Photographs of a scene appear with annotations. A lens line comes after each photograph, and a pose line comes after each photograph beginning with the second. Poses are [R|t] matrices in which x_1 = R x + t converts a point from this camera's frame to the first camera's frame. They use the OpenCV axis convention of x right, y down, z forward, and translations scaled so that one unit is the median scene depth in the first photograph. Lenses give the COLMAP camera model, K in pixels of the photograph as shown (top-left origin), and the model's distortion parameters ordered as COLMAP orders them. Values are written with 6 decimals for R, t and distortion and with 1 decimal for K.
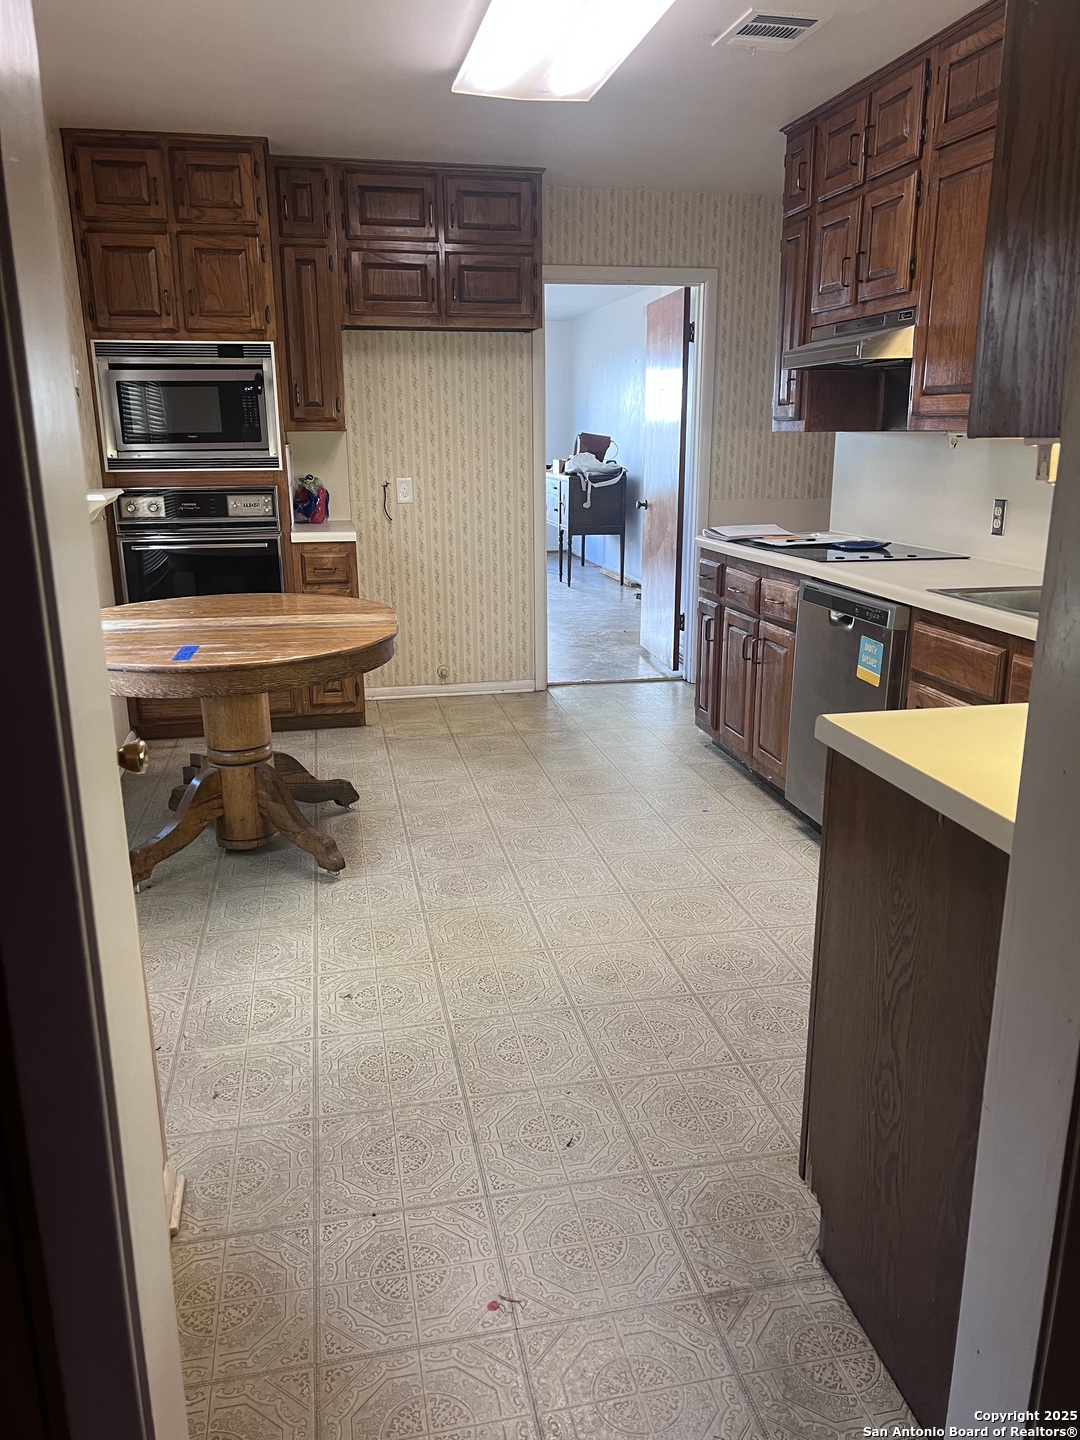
lens RADIAL K [[1090.0, 0, 533.8], [0, 1090.0, 724.2], [0, 0, 1]] dist [0.041415, -0.022525]
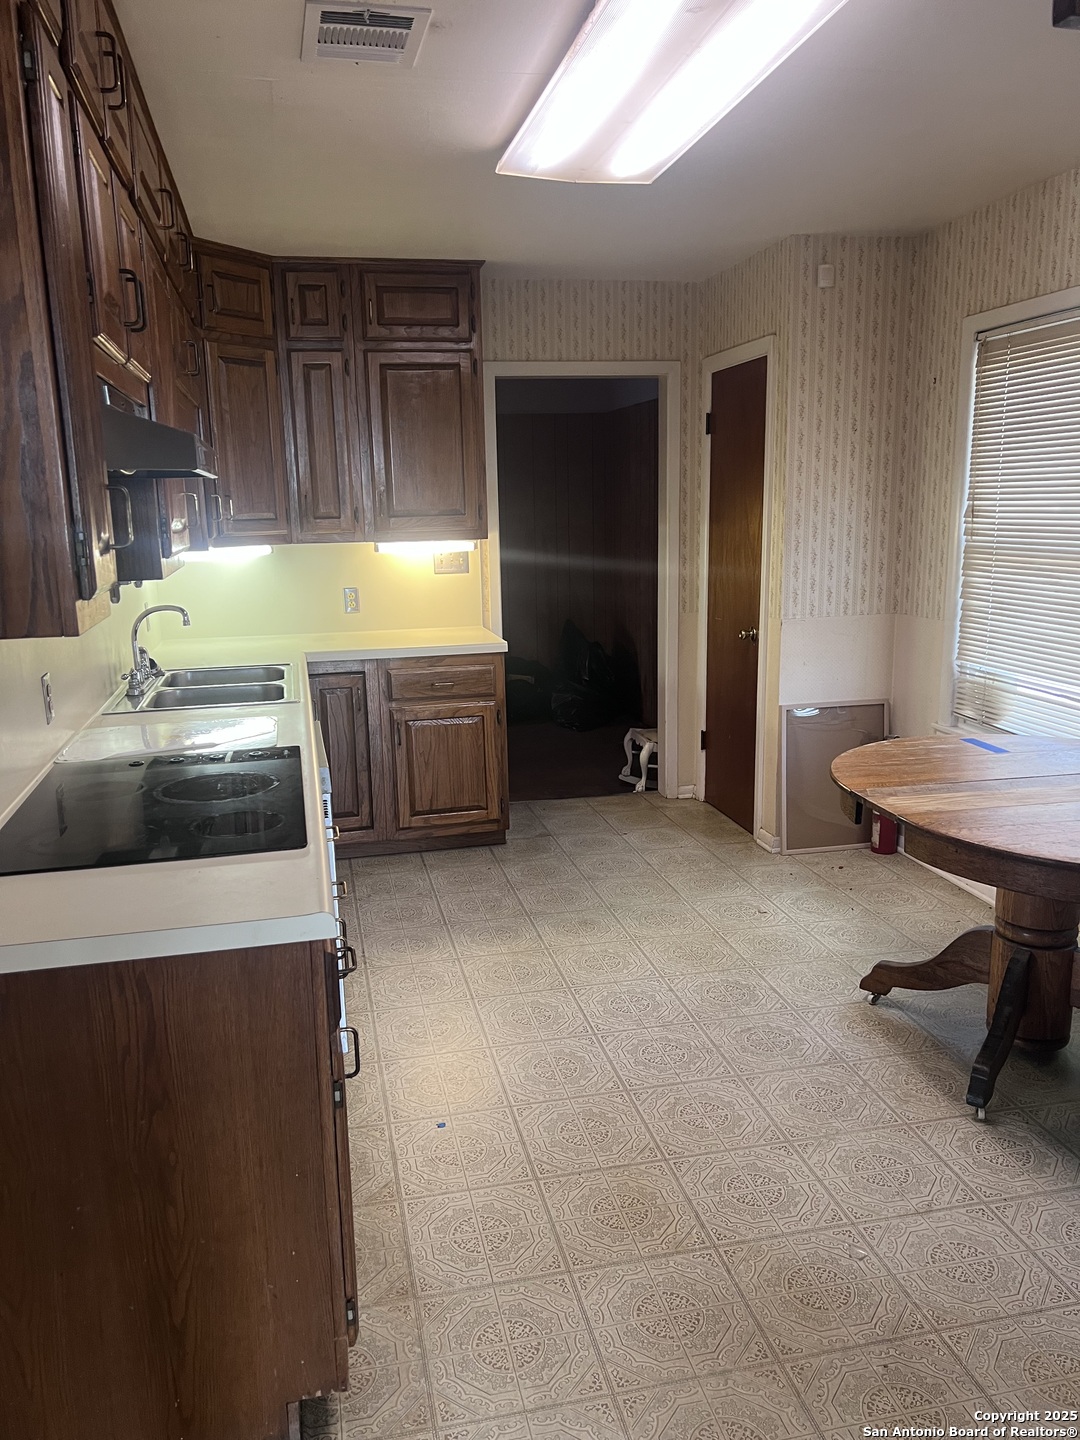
lens RADIAL K [[1090.0, 0, 528.4], [0, 1090.0, 729.4], [0, 0, 1]] dist [0.041415, -0.022525]
pose [[-0.999375, 0.033890, -0.010097, 0.126765], [0.025694, 0.892083, 0.451141, -0.540484], [0.024297, 0.450599, -0.892396, 1.837821]]
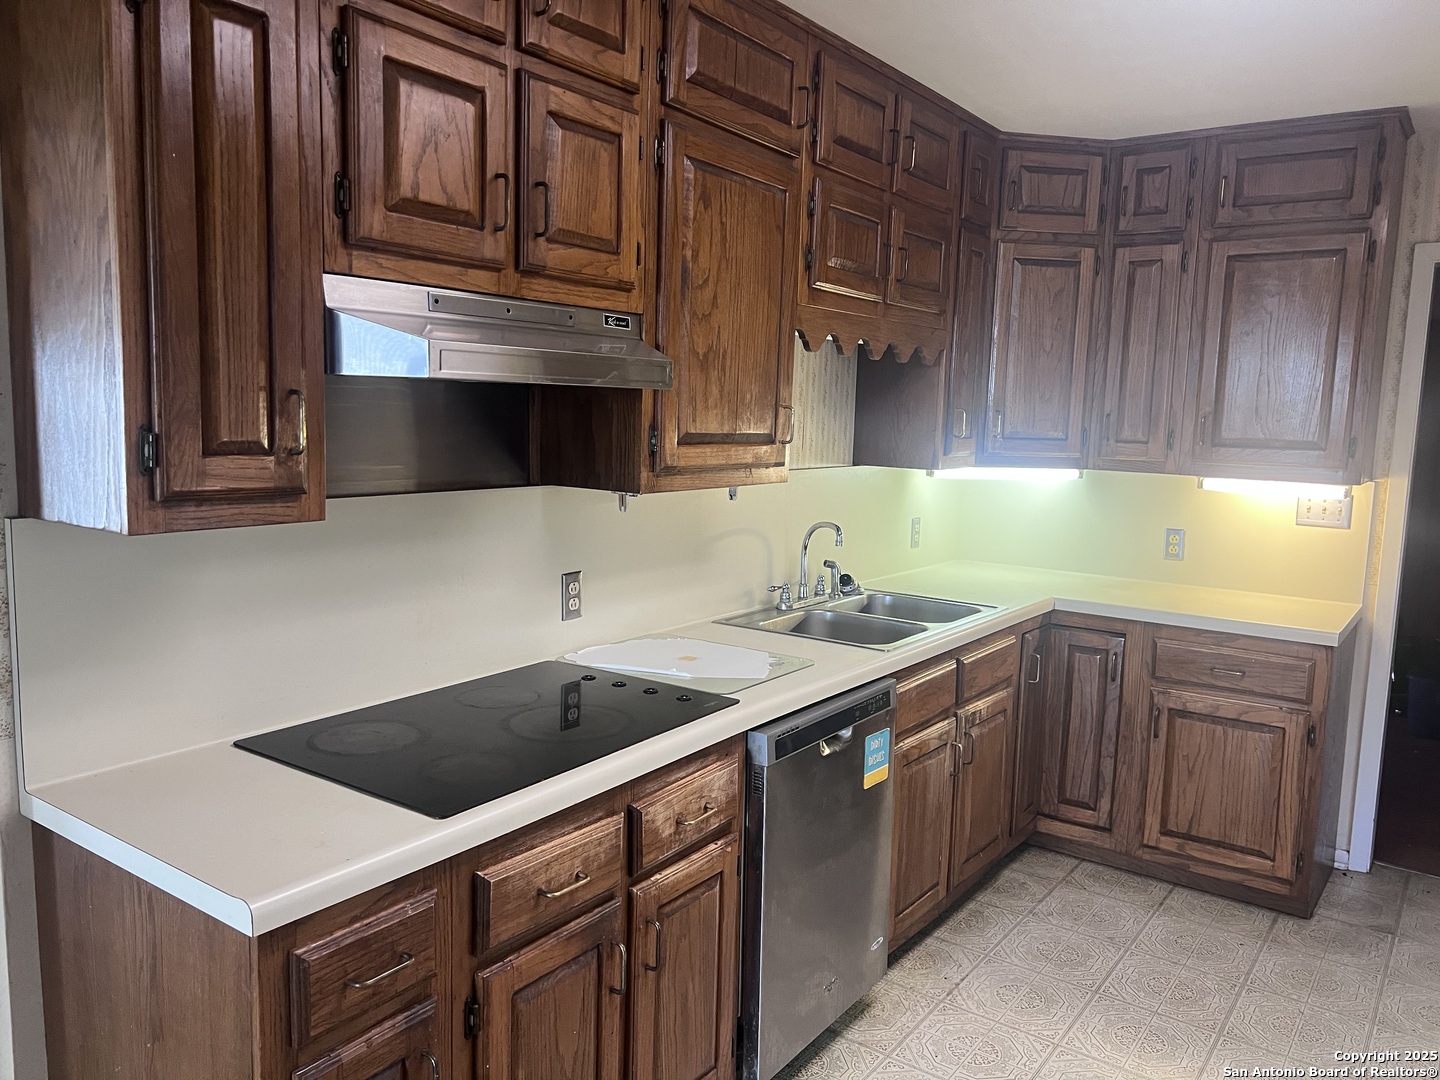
lens RADIAL K [[1090.0, 0, 721.8], [0, 1090.0, 535.7], [0, 0, 1]] dist [0.041415, -0.022525]
pose [[-0.688048, -0.101289, 0.718561, -0.186696], [0.160868, 0.944283, 0.287144, -0.463489], [-0.707610, 0.313163, -0.633417, 1.519949]]
